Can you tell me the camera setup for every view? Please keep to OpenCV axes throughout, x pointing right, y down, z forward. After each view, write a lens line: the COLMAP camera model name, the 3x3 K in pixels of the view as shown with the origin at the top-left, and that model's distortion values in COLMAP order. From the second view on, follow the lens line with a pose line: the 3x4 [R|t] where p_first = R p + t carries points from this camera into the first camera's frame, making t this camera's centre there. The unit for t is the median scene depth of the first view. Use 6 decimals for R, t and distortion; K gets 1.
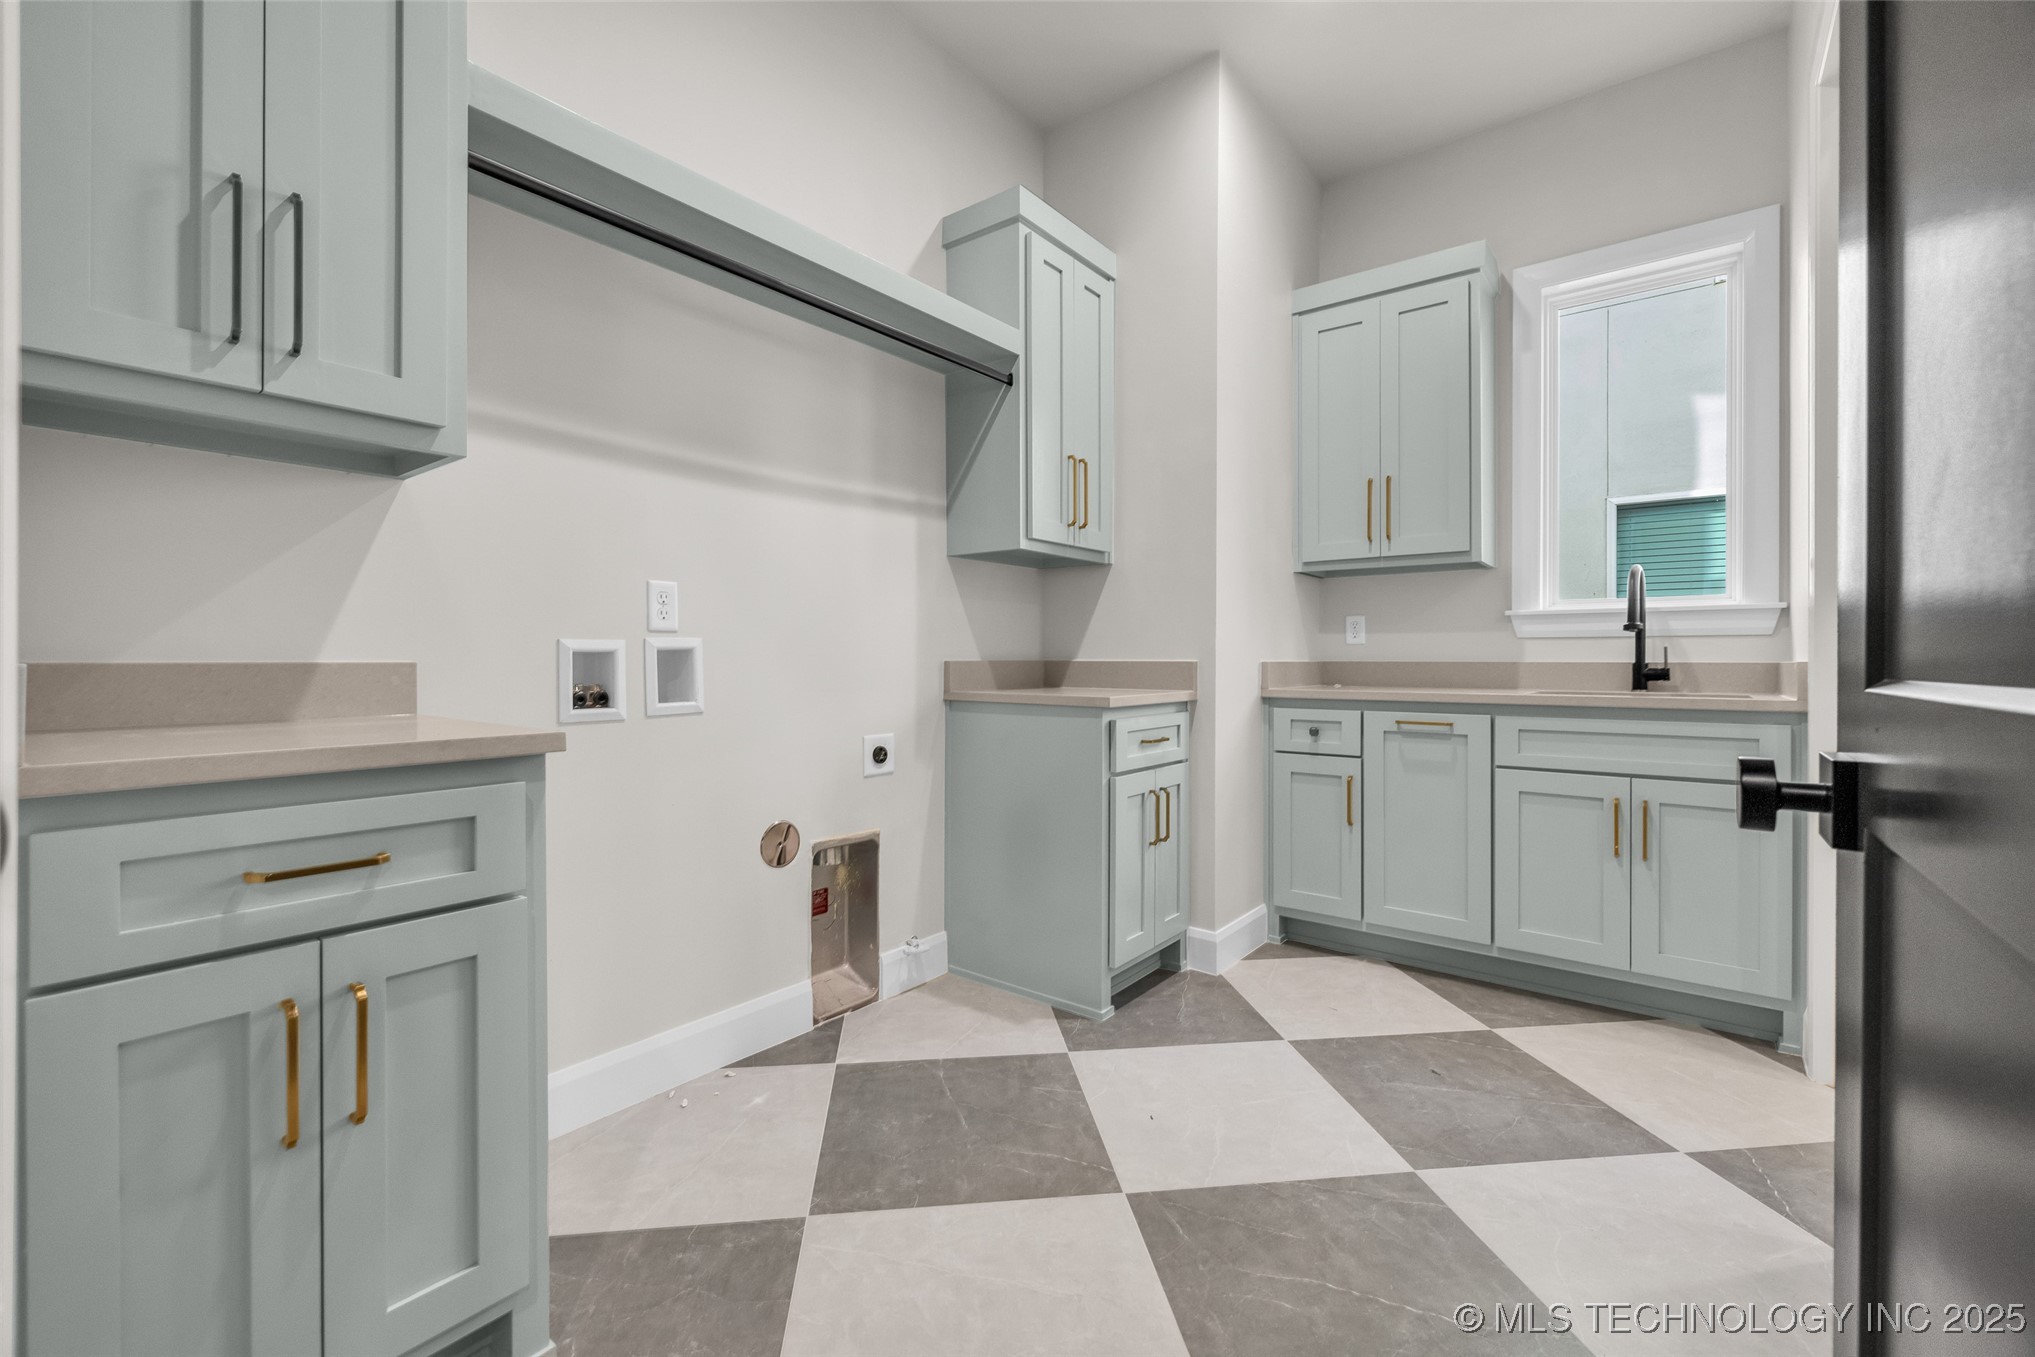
lens RADIAL K [[857.5, 0, 1012.6], [0, 857.5, 665.1], [0, 0, 1]] dist [-0.002915, 0.000513]
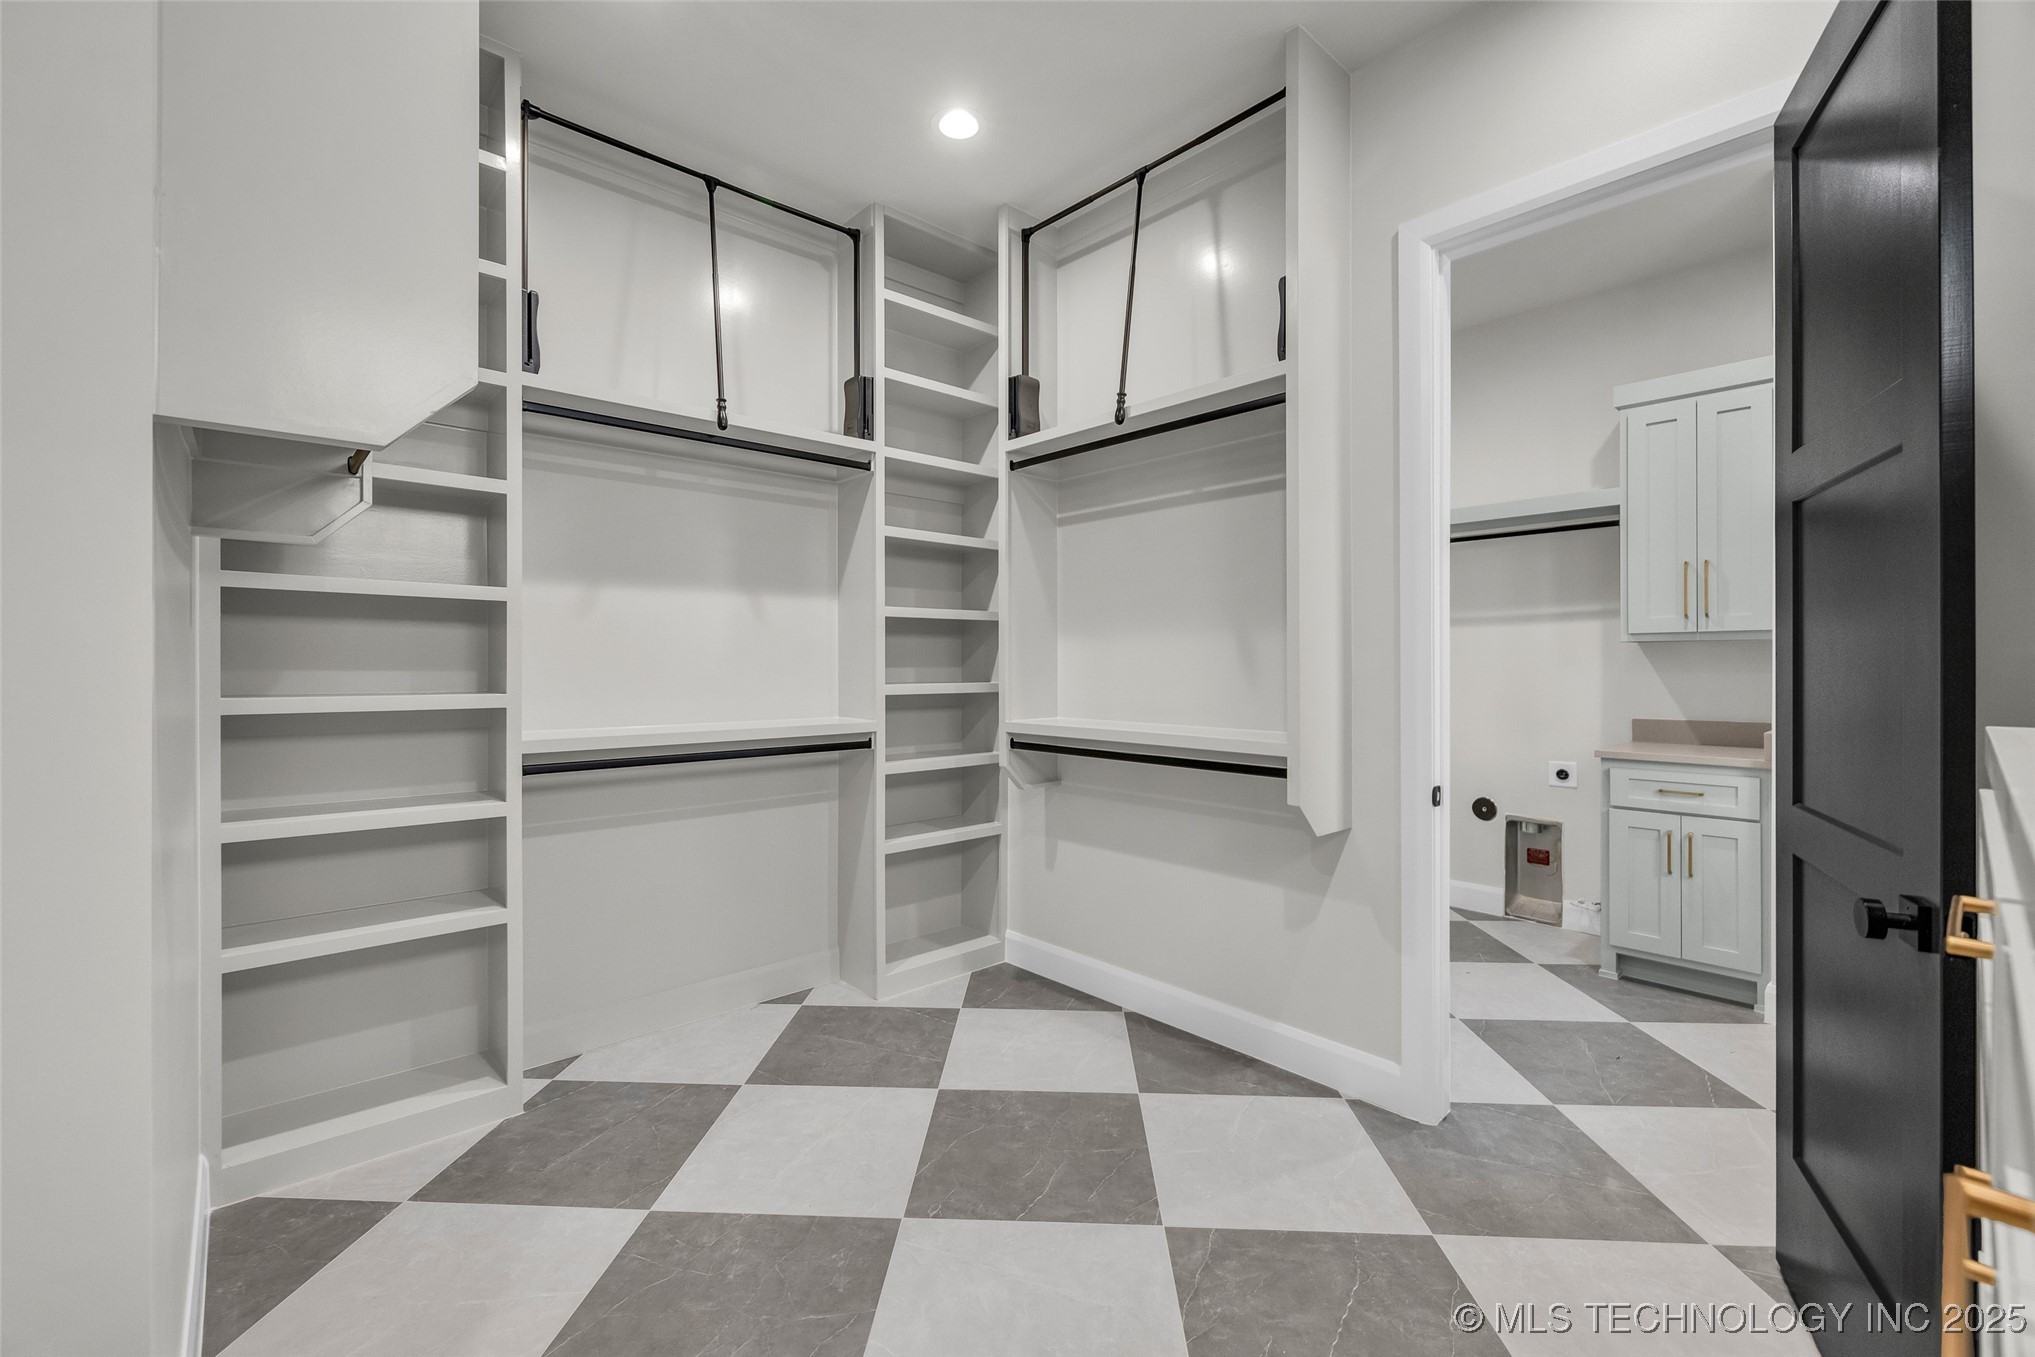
lens RADIAL K [[857.5, 0, 1012.6], [0, 857.5, 665.1], [0, 0, 1]] dist [-0.002915, 0.000513]
pose [[-0.167710, 0.000864, -0.985836, 1.583253], [-0.006672, 0.999976, 0.002011, -0.095350], [0.985814, 0.006915, -0.167700, 0.252546]]
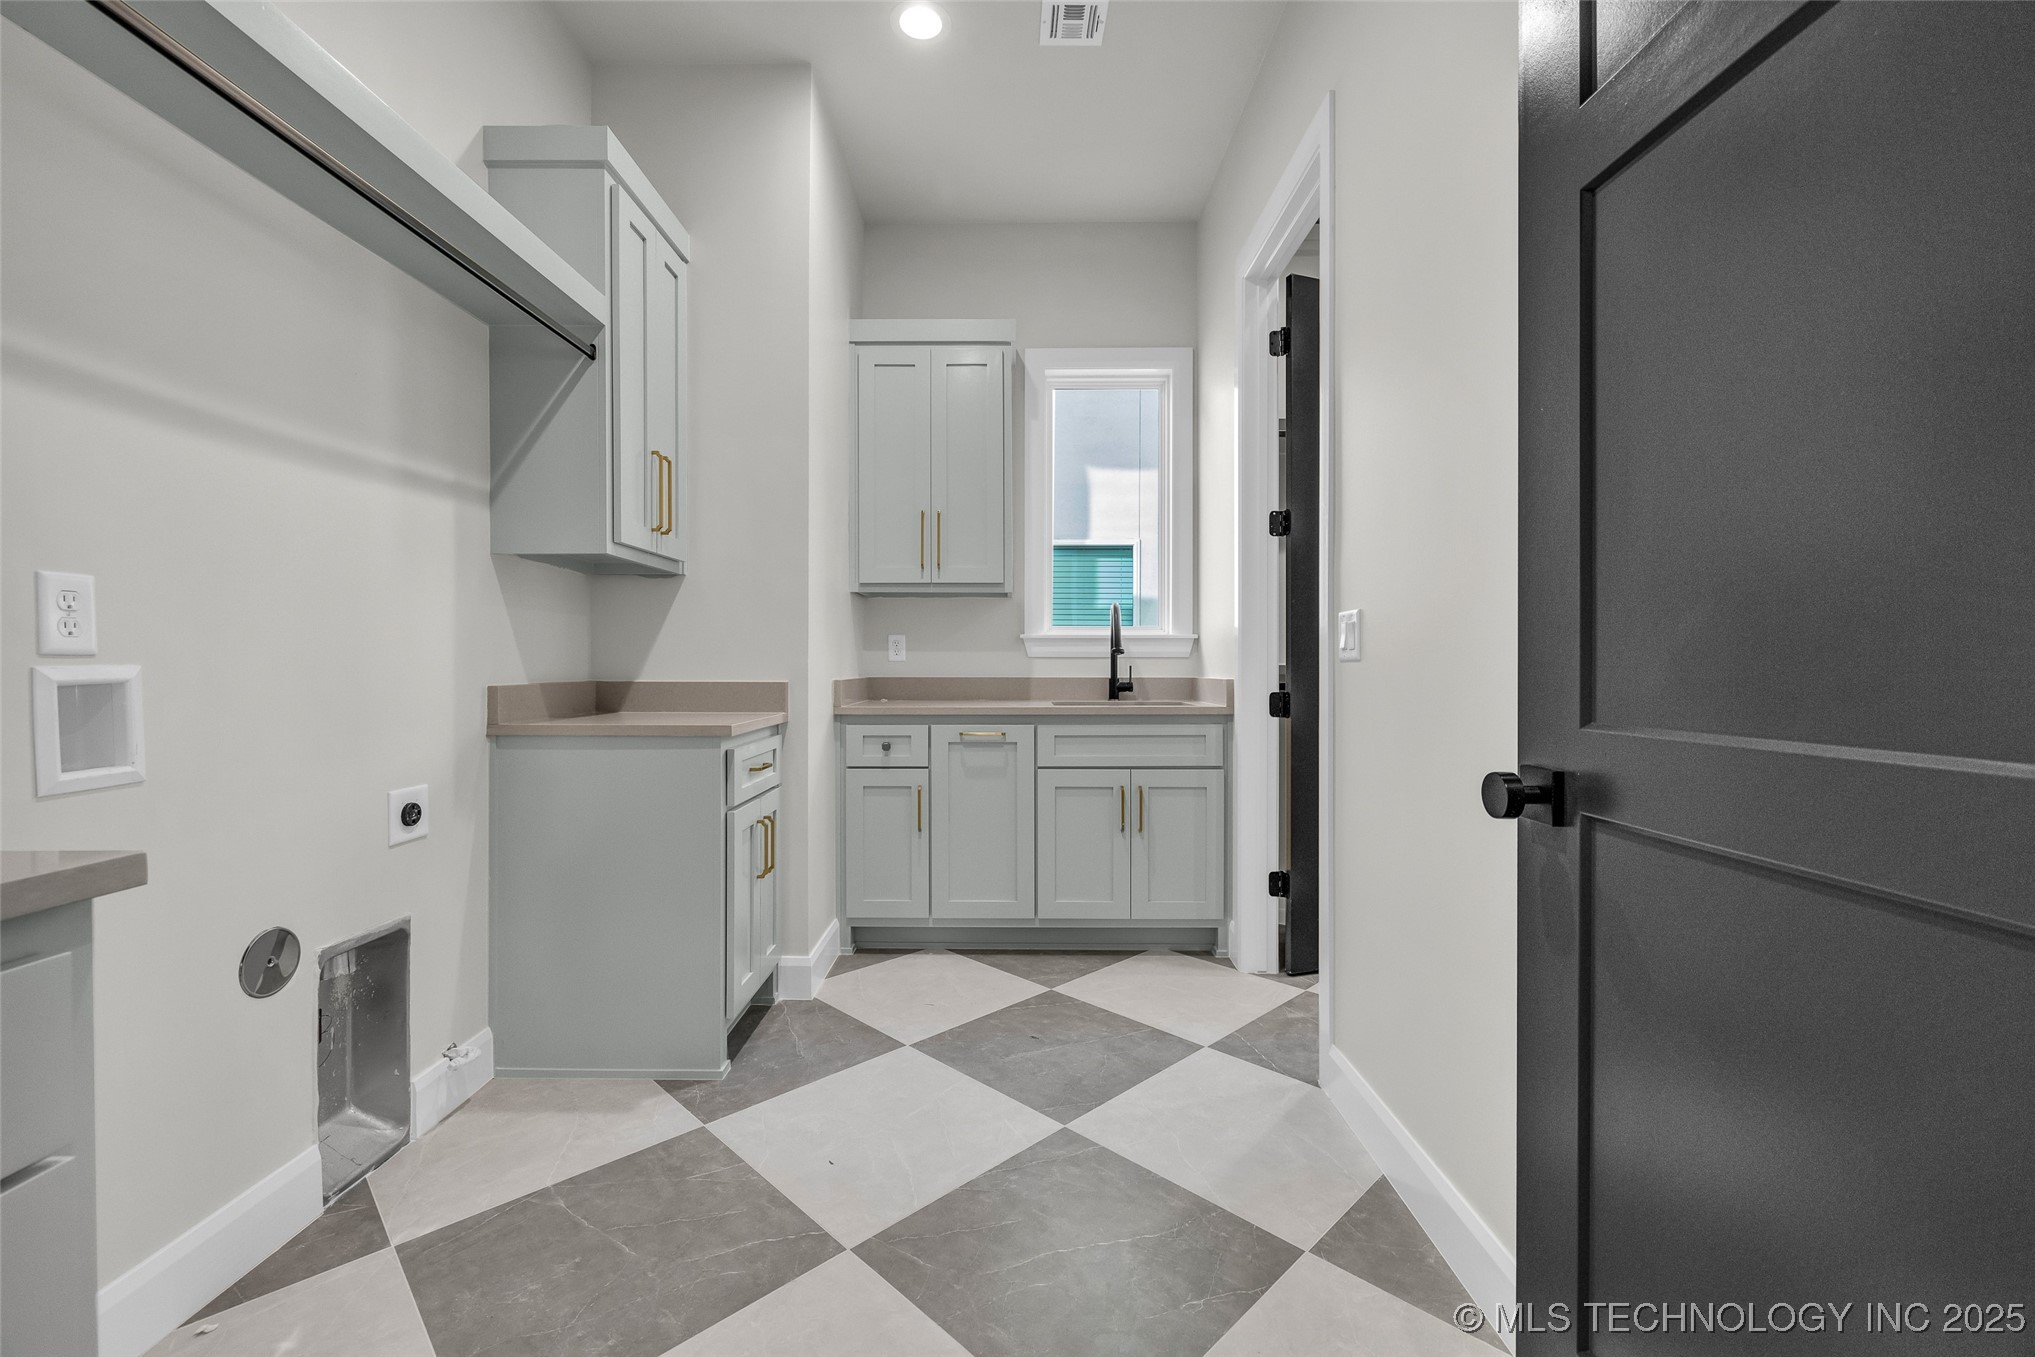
lens RADIAL K [[856.4, 0, 1014.2], [0, 856.4, 669.0], [0, 0, 1]] dist [-0.002624, 0.000519]
pose [[0.788463, -0.004838, 0.615063, -0.196877], [0.004600, 0.999987, 0.001969, -0.021517], [-0.615065, 0.001277, 0.788475, 0.083281]]
